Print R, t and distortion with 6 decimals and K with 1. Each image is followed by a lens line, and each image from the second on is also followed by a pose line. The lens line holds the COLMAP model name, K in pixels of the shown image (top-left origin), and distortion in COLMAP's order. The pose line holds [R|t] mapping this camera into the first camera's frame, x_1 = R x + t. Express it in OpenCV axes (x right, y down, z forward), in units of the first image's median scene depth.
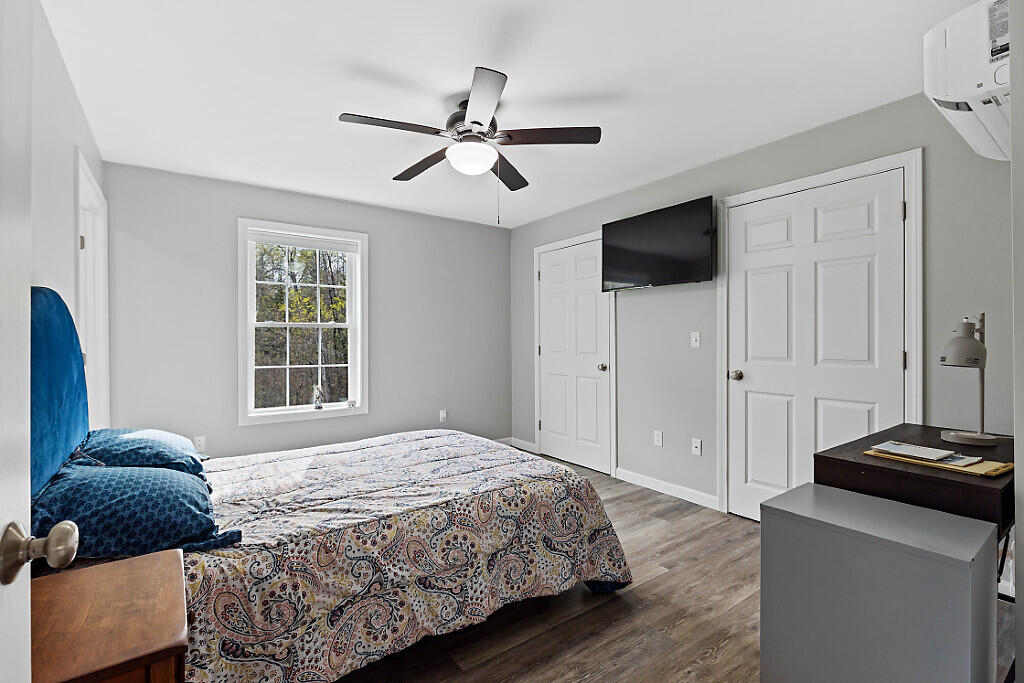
lens RADIAL K [[463.8, 0, 510.1], [0, 463.8, 339.3], [0, 0, 1]] dist [0.018123, -0.000181]
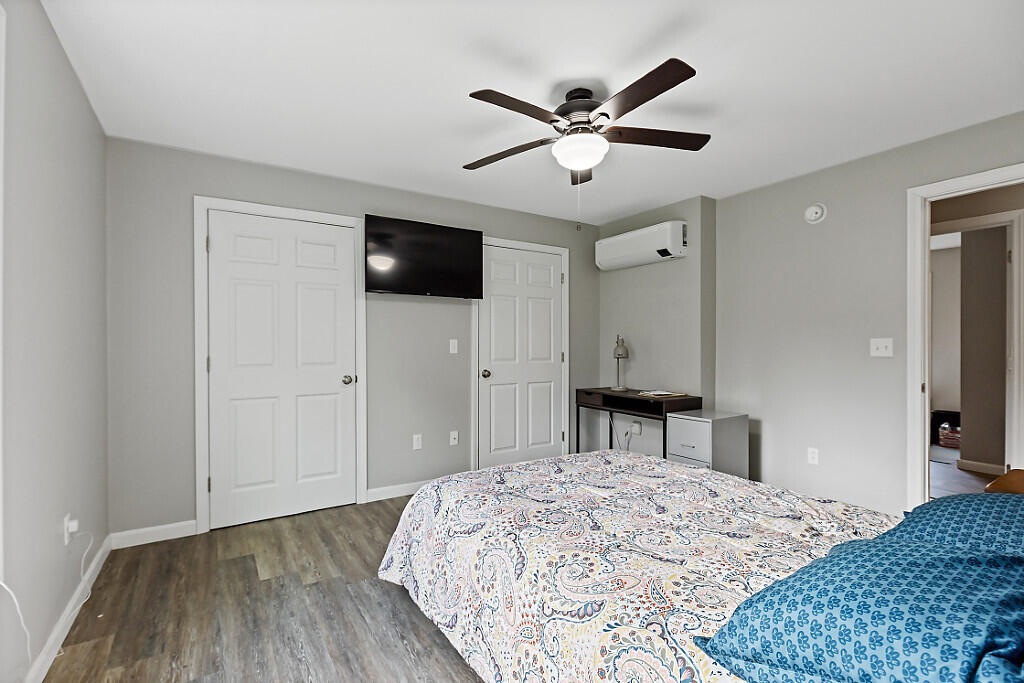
lens RADIAL K [[447.5, 0, 501.2], [0, 447.5, 342.3], [0, 0, 1]] dist [-0.001408, -0.000174]
pose [[0.084510, -0.000823, 0.996422, -0.657236], [-0.003454, 0.999993, 0.001119, -0.011010], [-0.996417, -0.003537, 0.084507, 0.730469]]
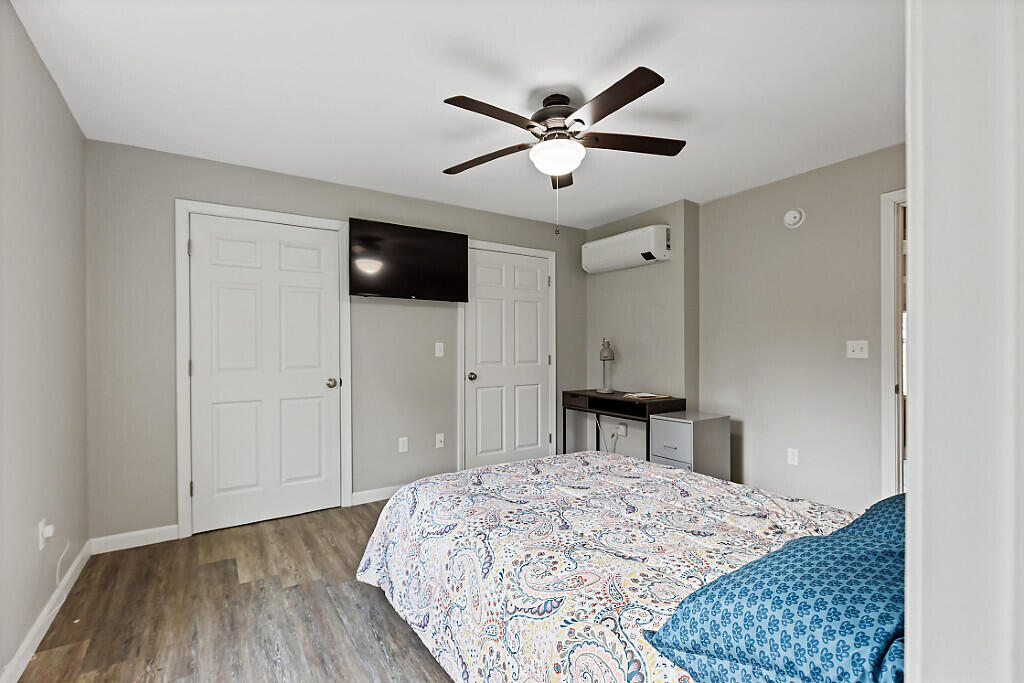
lens RADIAL K [[447.9, 0, 502.7], [0, 447.9, 344.2], [0, 0, 1]] dist [-0.000333, -0.000551]
pose [[0.070406, 0.000926, 0.997518, -0.662204], [-0.000911, 0.999999, -0.000864, -0.011238], [-0.997518, -0.000848, 0.070407, 0.707887]]
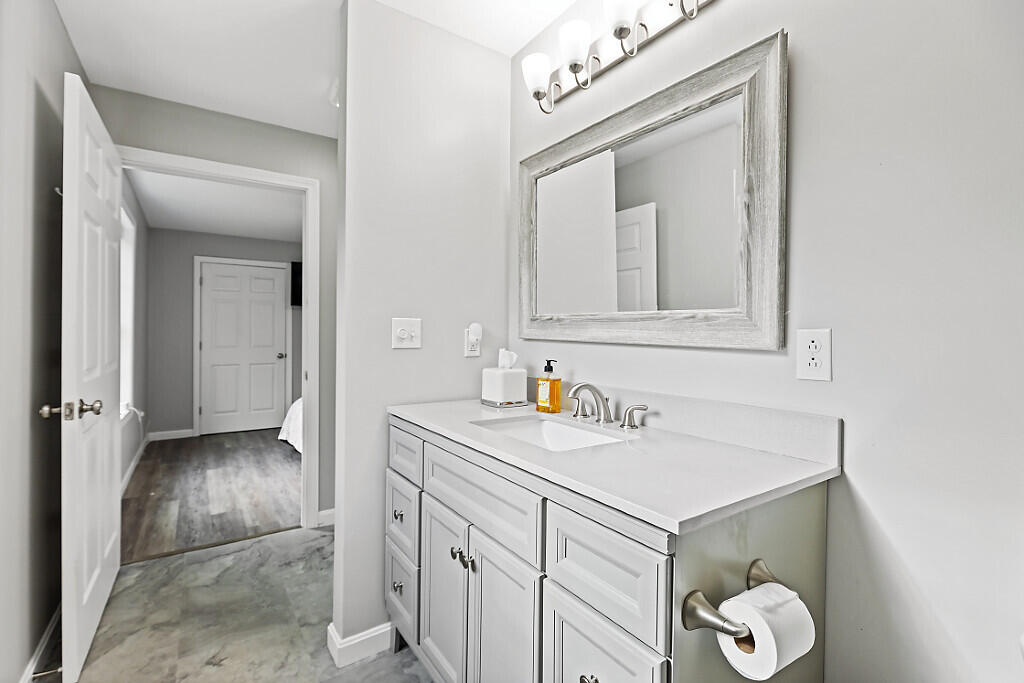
lens RADIAL K [[458.6, 0, 506.8], [0, 458.6, 340.2], [0, 0, 1]] dist [-0.001842, -0.000904]
pose [[0.063214, -0.004935, 0.997988, -1.358277], [-0.015697, 0.999859, 0.005939, -0.011442], [-0.997877, -0.016040, 0.063128, 0.210012]]
